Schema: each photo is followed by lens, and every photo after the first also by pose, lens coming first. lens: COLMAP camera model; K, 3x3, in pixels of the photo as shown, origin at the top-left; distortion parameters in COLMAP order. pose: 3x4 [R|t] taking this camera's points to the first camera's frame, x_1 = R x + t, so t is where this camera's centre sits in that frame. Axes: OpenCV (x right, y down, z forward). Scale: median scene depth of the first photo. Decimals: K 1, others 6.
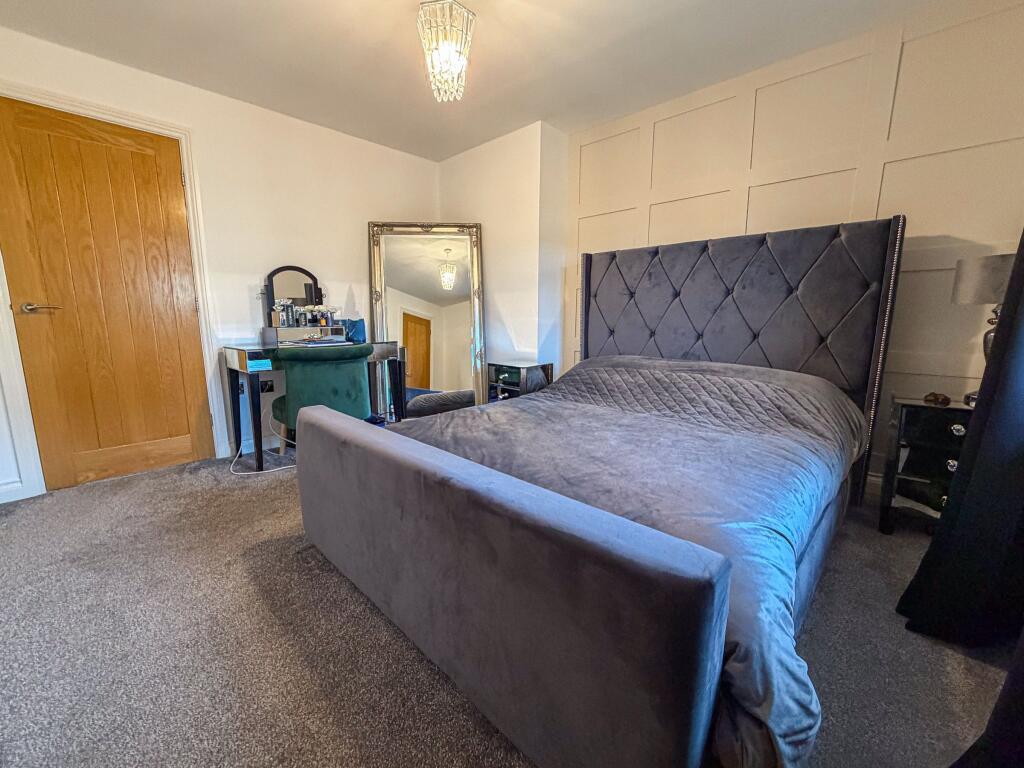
lens RADIAL K [[416.9, 0, 510.7], [0, 416.9, 376.2], [0, 0, 1]] dist [0.000276, -0.000015]
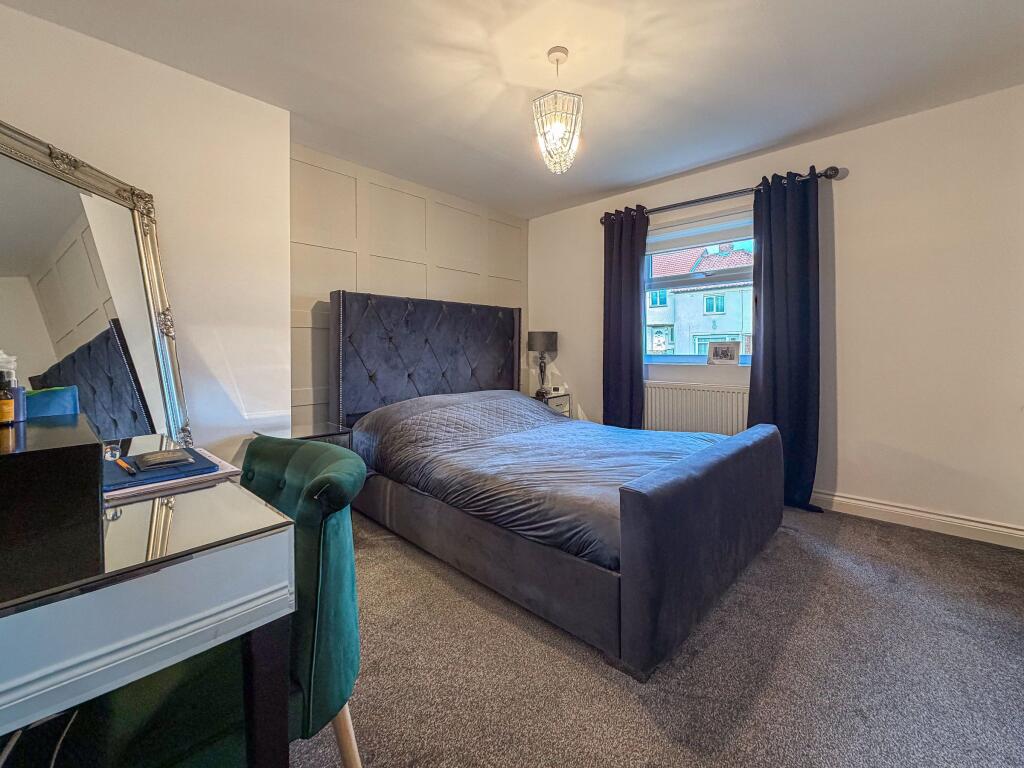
lens RADIAL K [[416.9, 0, 510.7], [0, 416.9, 376.2], [0, 0, 1]] dist [0.000276, -0.000015]
pose [[0.020547, -0.046691, 0.998698, -0.745103], [0.168646, 0.984757, 0.042569, -0.104287], [-0.985463, 0.167552, 0.028108, 0.721949]]
